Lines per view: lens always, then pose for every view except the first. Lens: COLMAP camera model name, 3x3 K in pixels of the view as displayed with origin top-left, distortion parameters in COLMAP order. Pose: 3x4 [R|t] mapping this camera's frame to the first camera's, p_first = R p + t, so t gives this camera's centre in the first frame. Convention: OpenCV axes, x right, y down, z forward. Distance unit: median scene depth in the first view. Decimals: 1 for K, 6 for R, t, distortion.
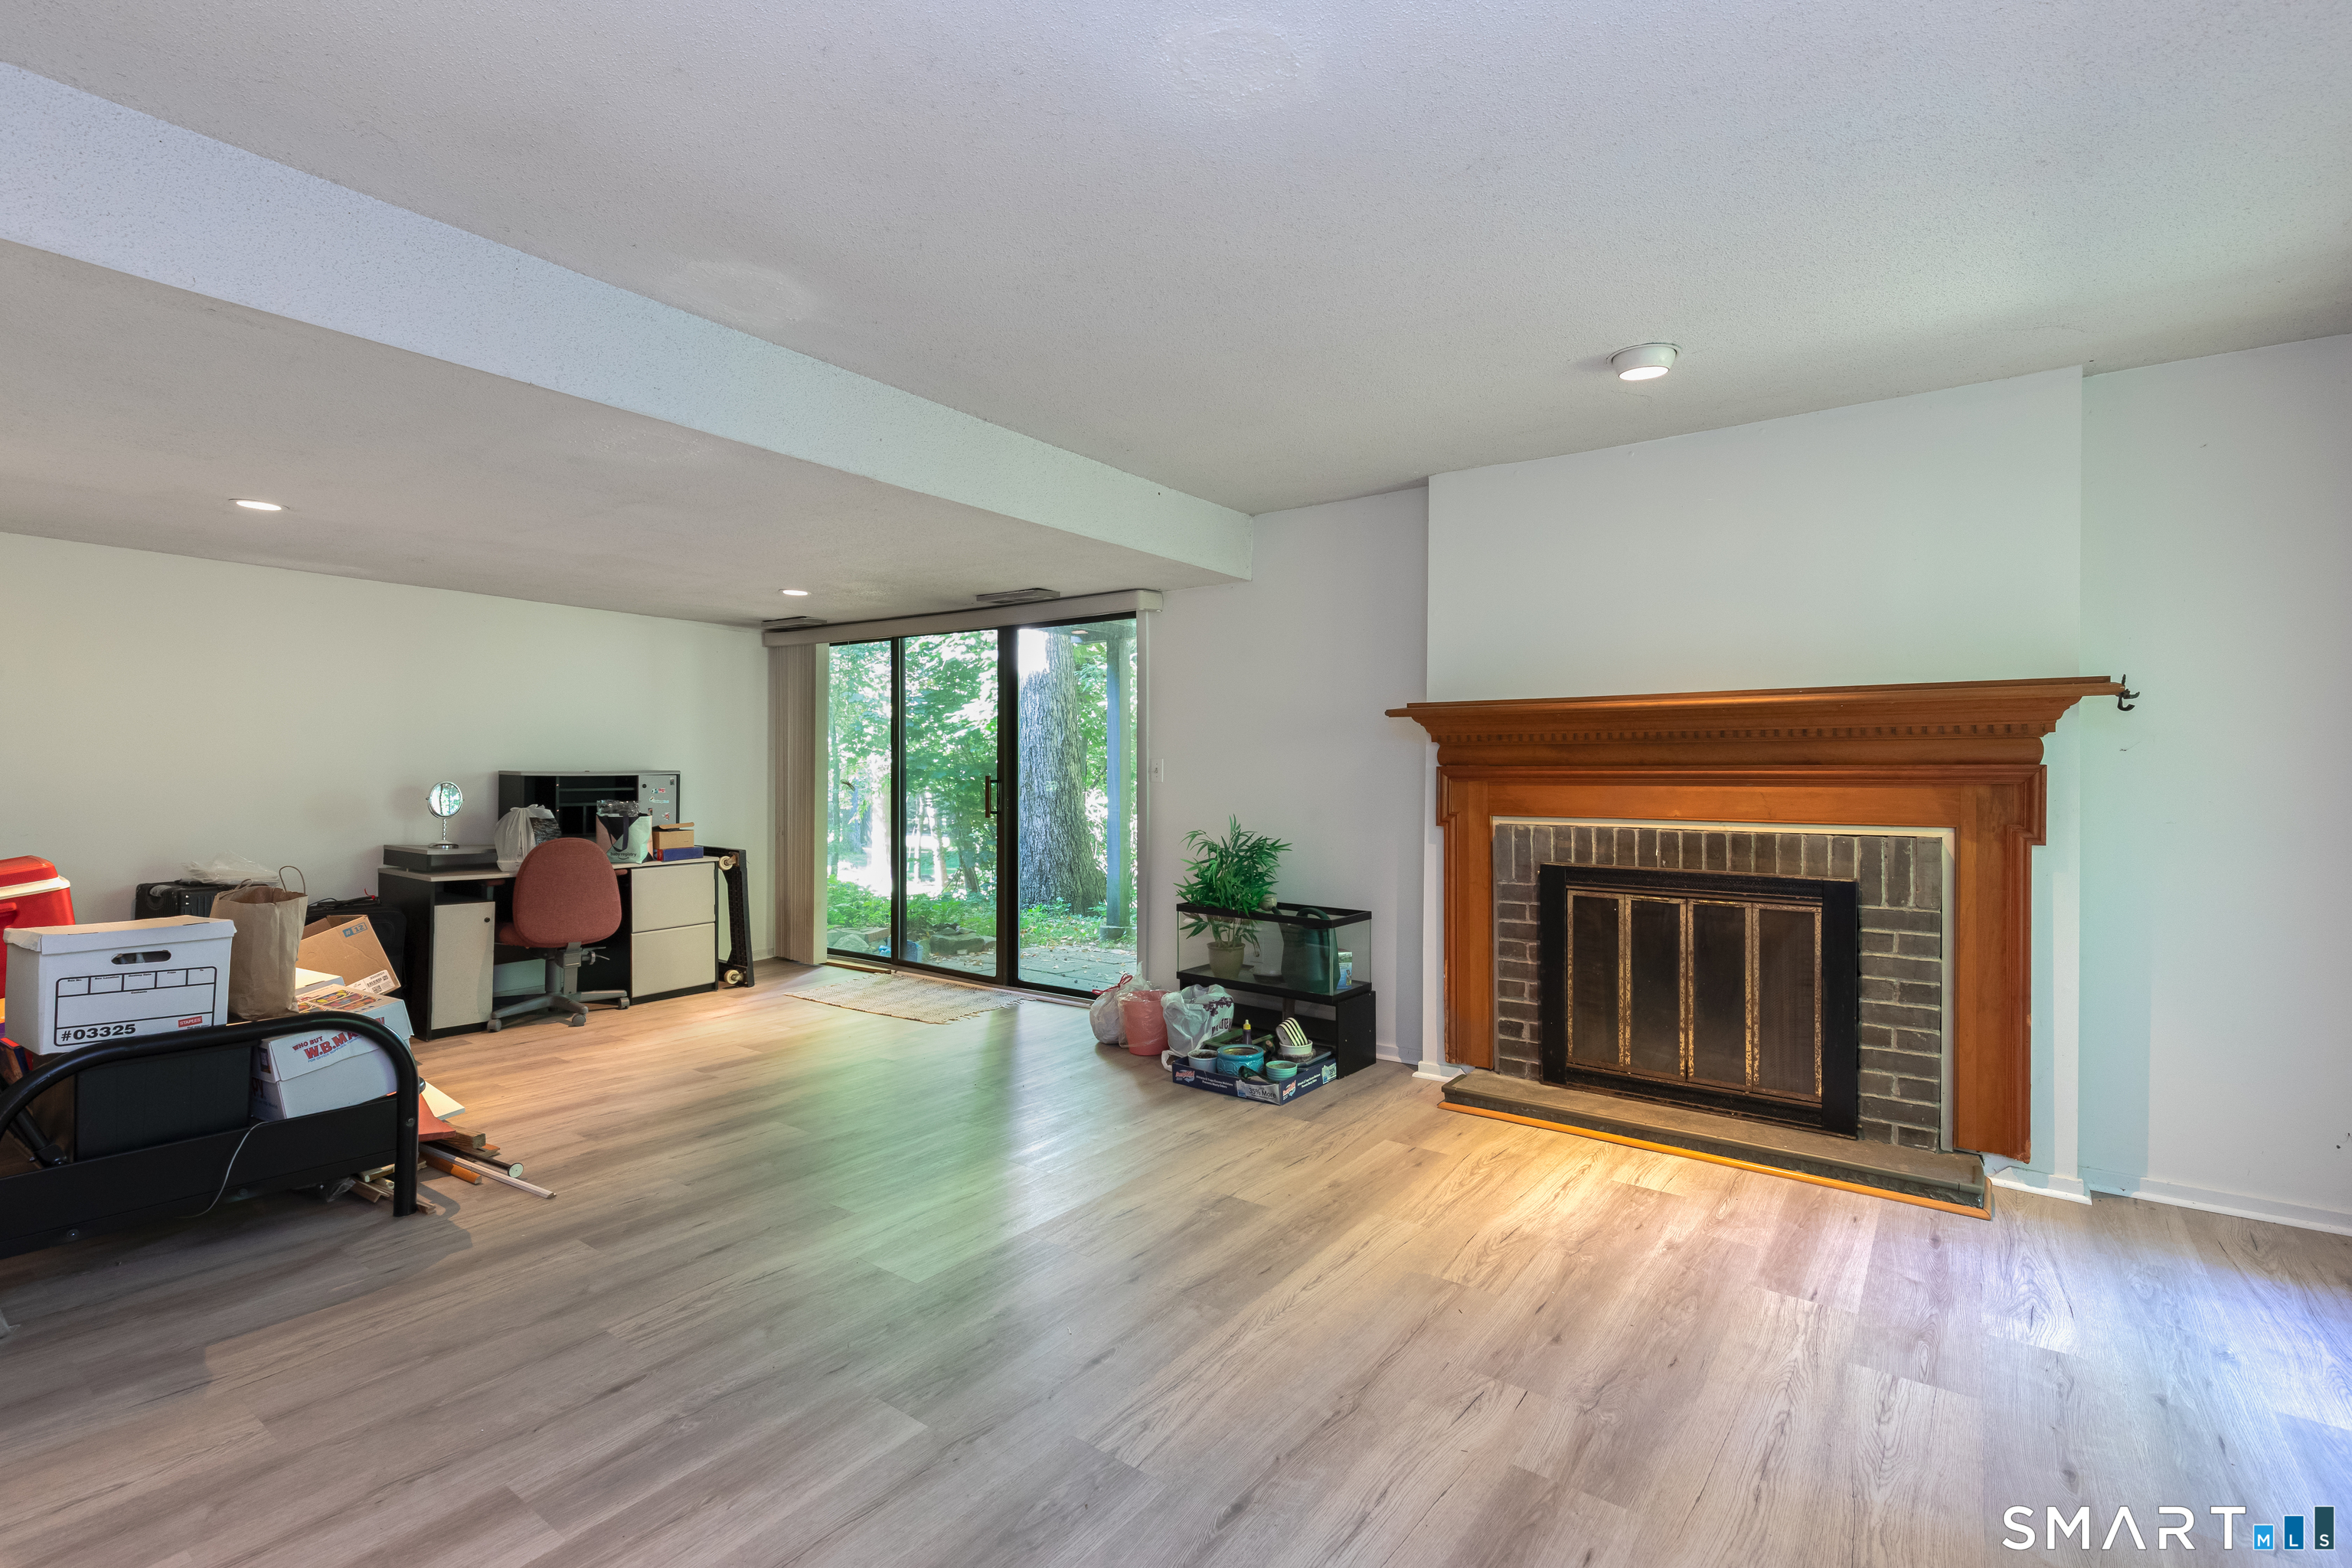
lens RADIAL K [[1103.9, 0, 1178.8], [0, 1103.9, 769.1], [0, 0, 1]] dist [0.011615, -0.000982]
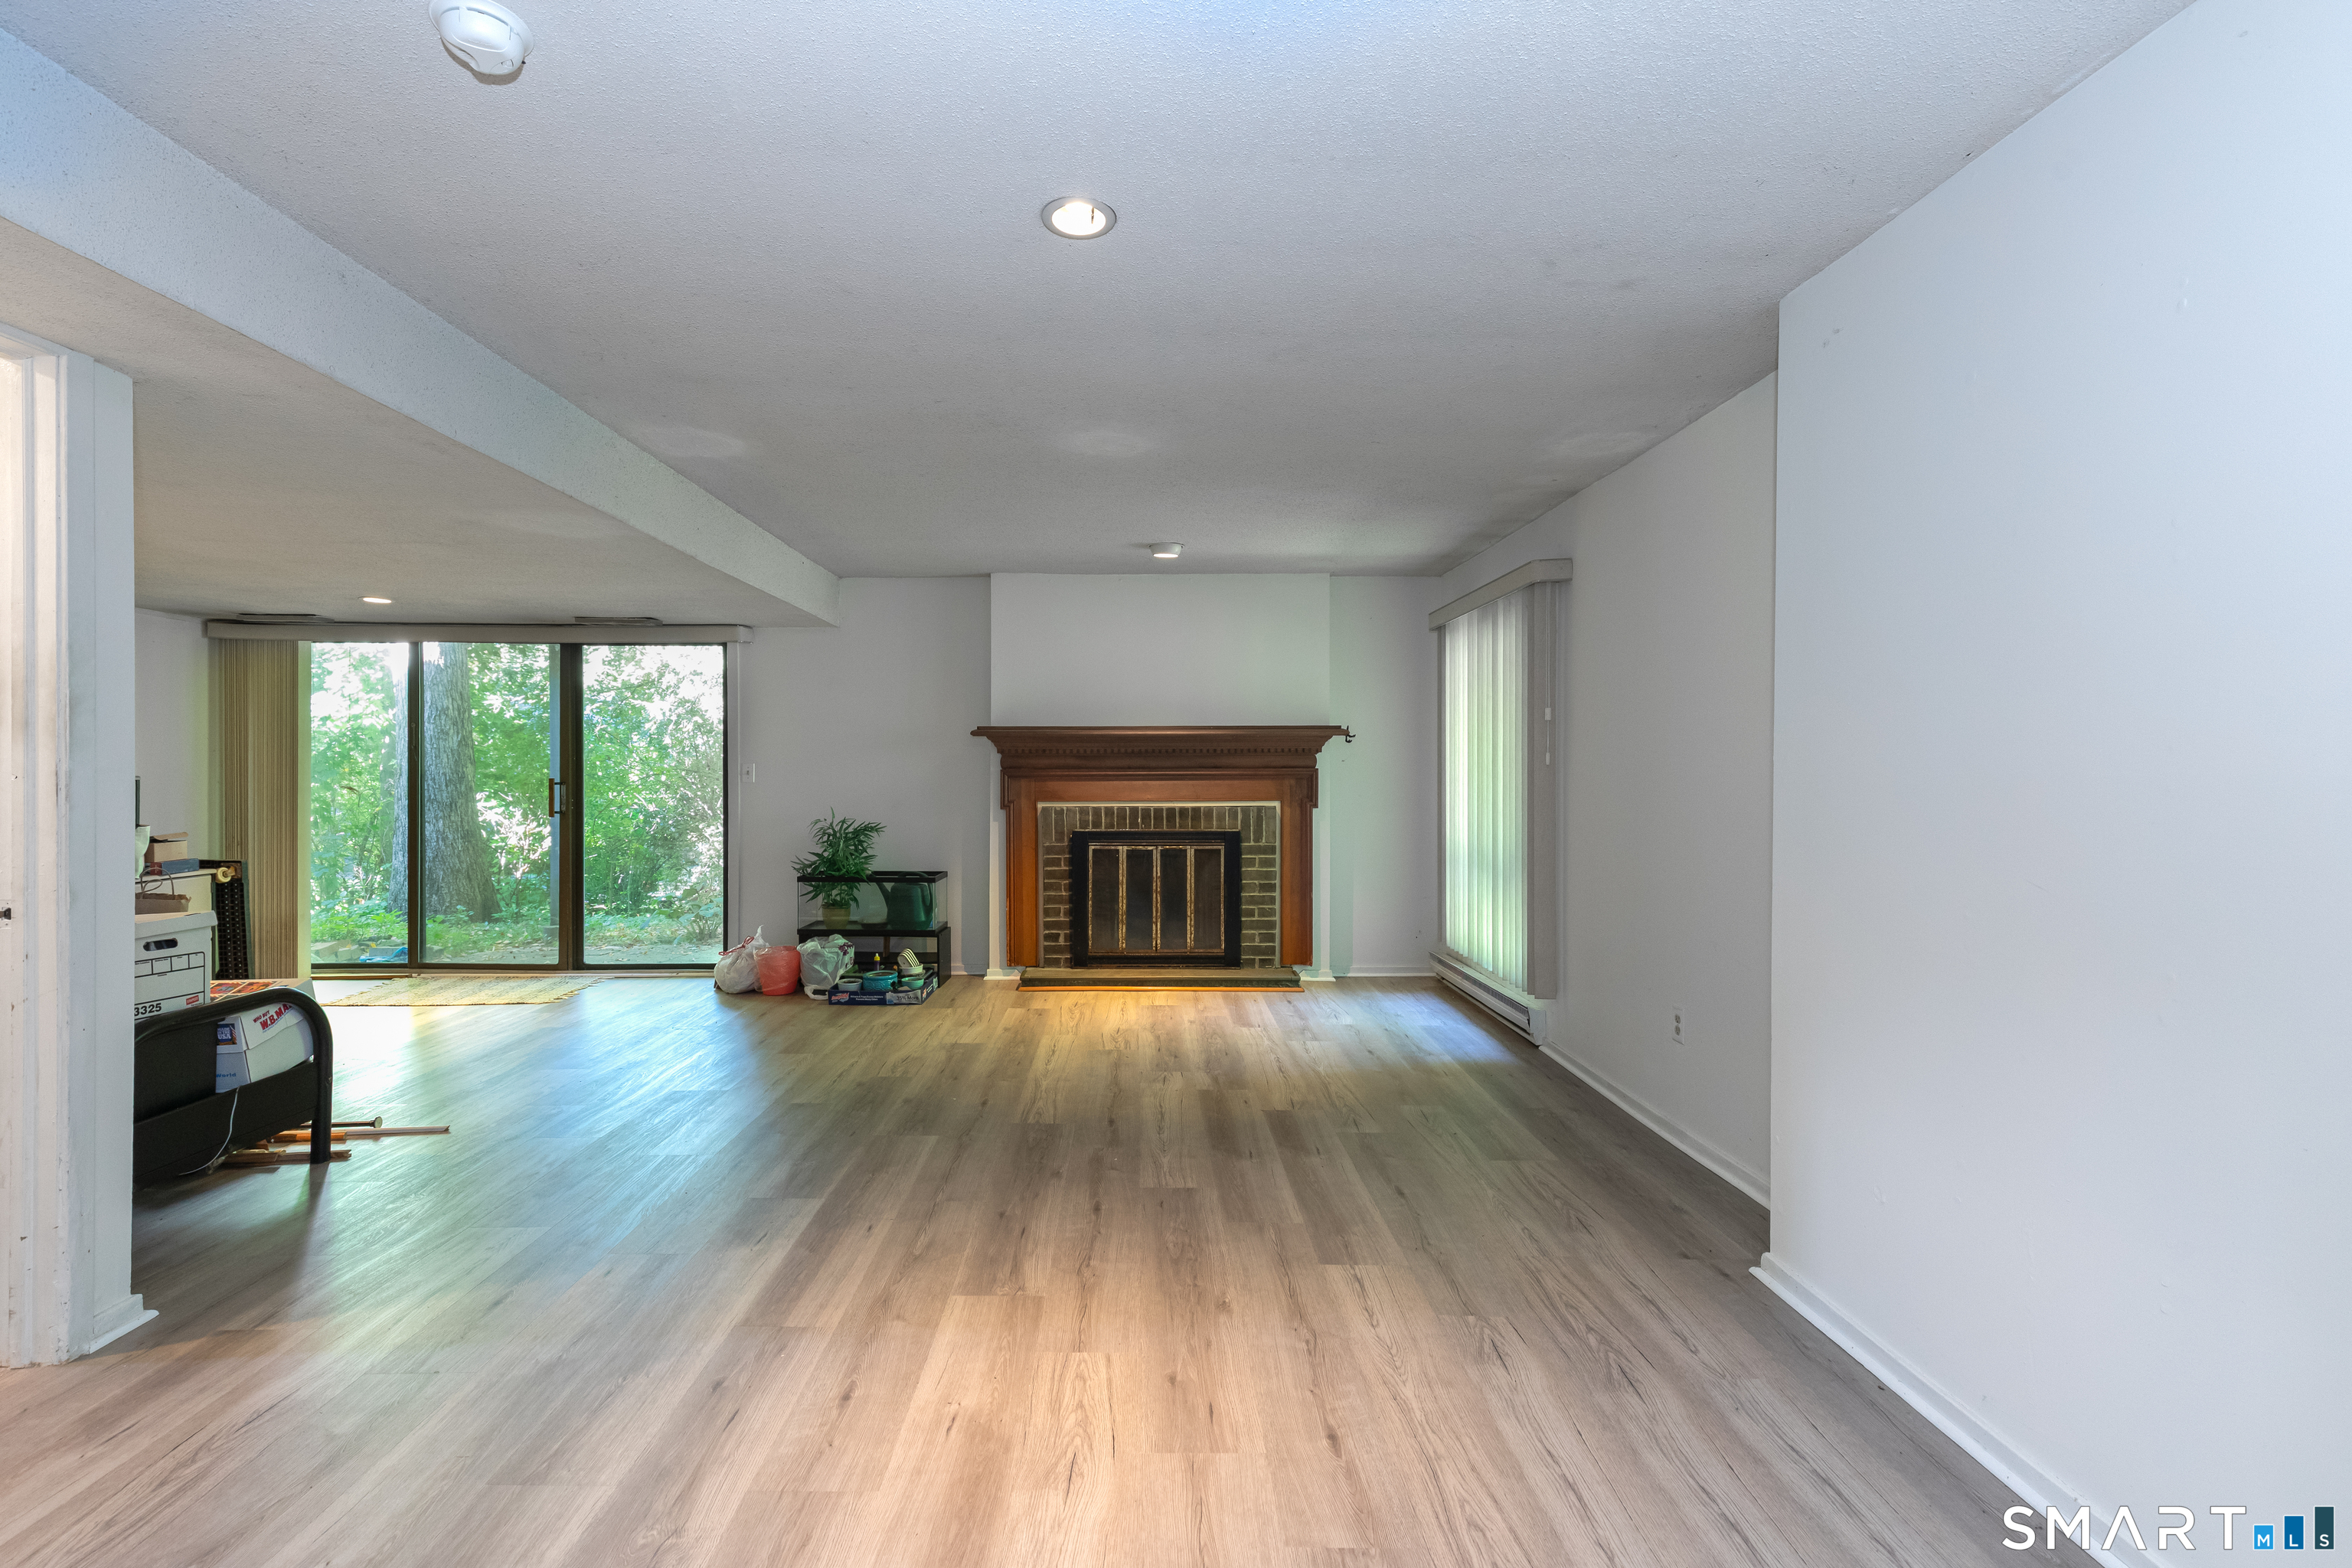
lens RADIAL K [[1075.3, 0, 1183.3], [0, 1075.3, 762.2], [0, 0, 1]] dist [0.012005, -0.000339]
pose [[0.789439, 0.000800, 0.613829, -0.518495], [0.002489, 0.999987, -0.004503, -0.005801], [-0.613824, 0.005083, 0.789426, -0.335207]]
